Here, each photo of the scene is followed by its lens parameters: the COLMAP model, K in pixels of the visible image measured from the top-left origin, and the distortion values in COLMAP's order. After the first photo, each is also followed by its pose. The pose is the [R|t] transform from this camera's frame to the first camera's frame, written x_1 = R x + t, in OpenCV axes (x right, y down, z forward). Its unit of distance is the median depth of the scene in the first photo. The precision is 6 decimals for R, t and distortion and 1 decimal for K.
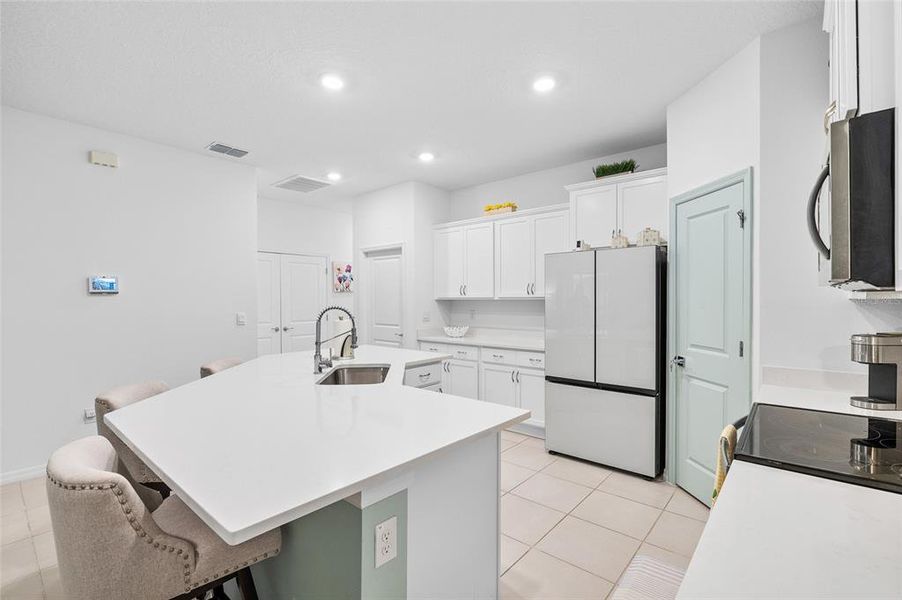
lens RADIAL K [[408.0, 0, 443.9], [0, 408.0, 302.9], [0, 0, 1]] dist [-0.004987, 0.001251]
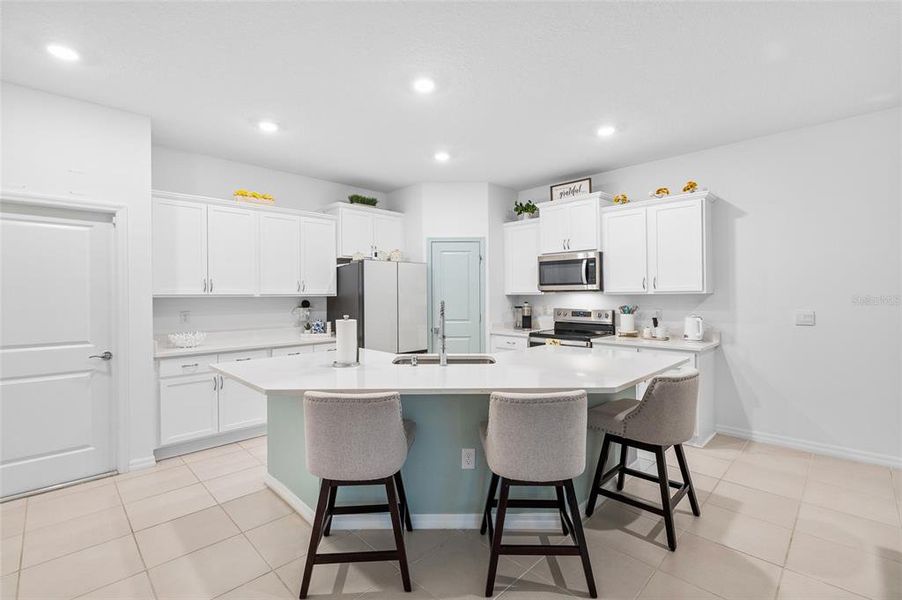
lens RADIAL K [[408.0, 0, 450.3], [0, 408.0, 298.6], [0, 0, 1]] dist [-0.004987, 0.001251]
pose [[0.067542, -0.010036, 0.997666, -0.704580], [0.014192, 0.999858, 0.009097, -0.005246], [-0.997615, 0.013544, 0.067675, 0.468842]]
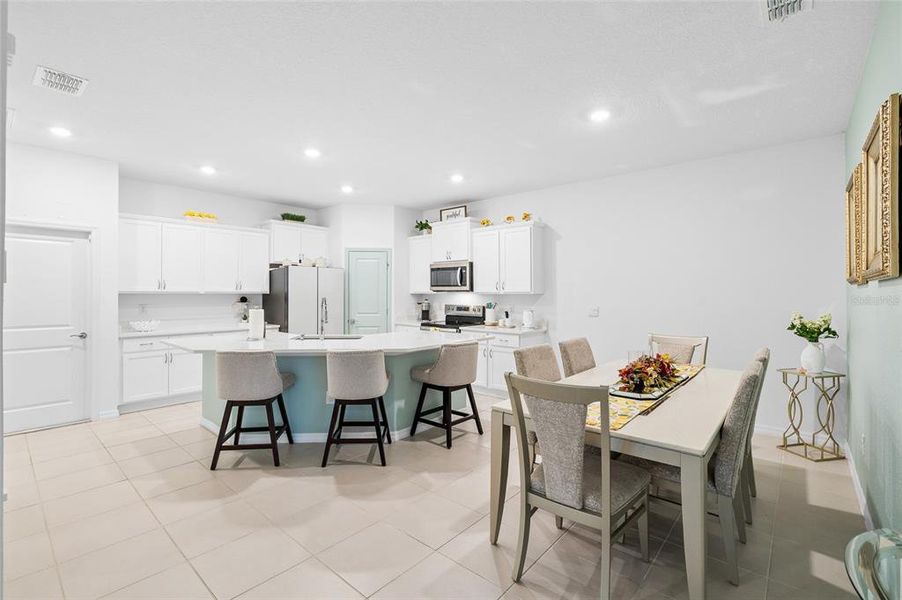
lens RADIAL K [[408.0, 0, 451.1], [0, 408.0, 295.4], [0, 0, 1]] dist [-0.004987, 0.001251]
pose [[-0.000344, -0.005136, 0.999987, -0.981389], [0.006271, 0.999967, 0.005138, -0.003618], [-0.999980, 0.006273, -0.000312, 0.257075]]
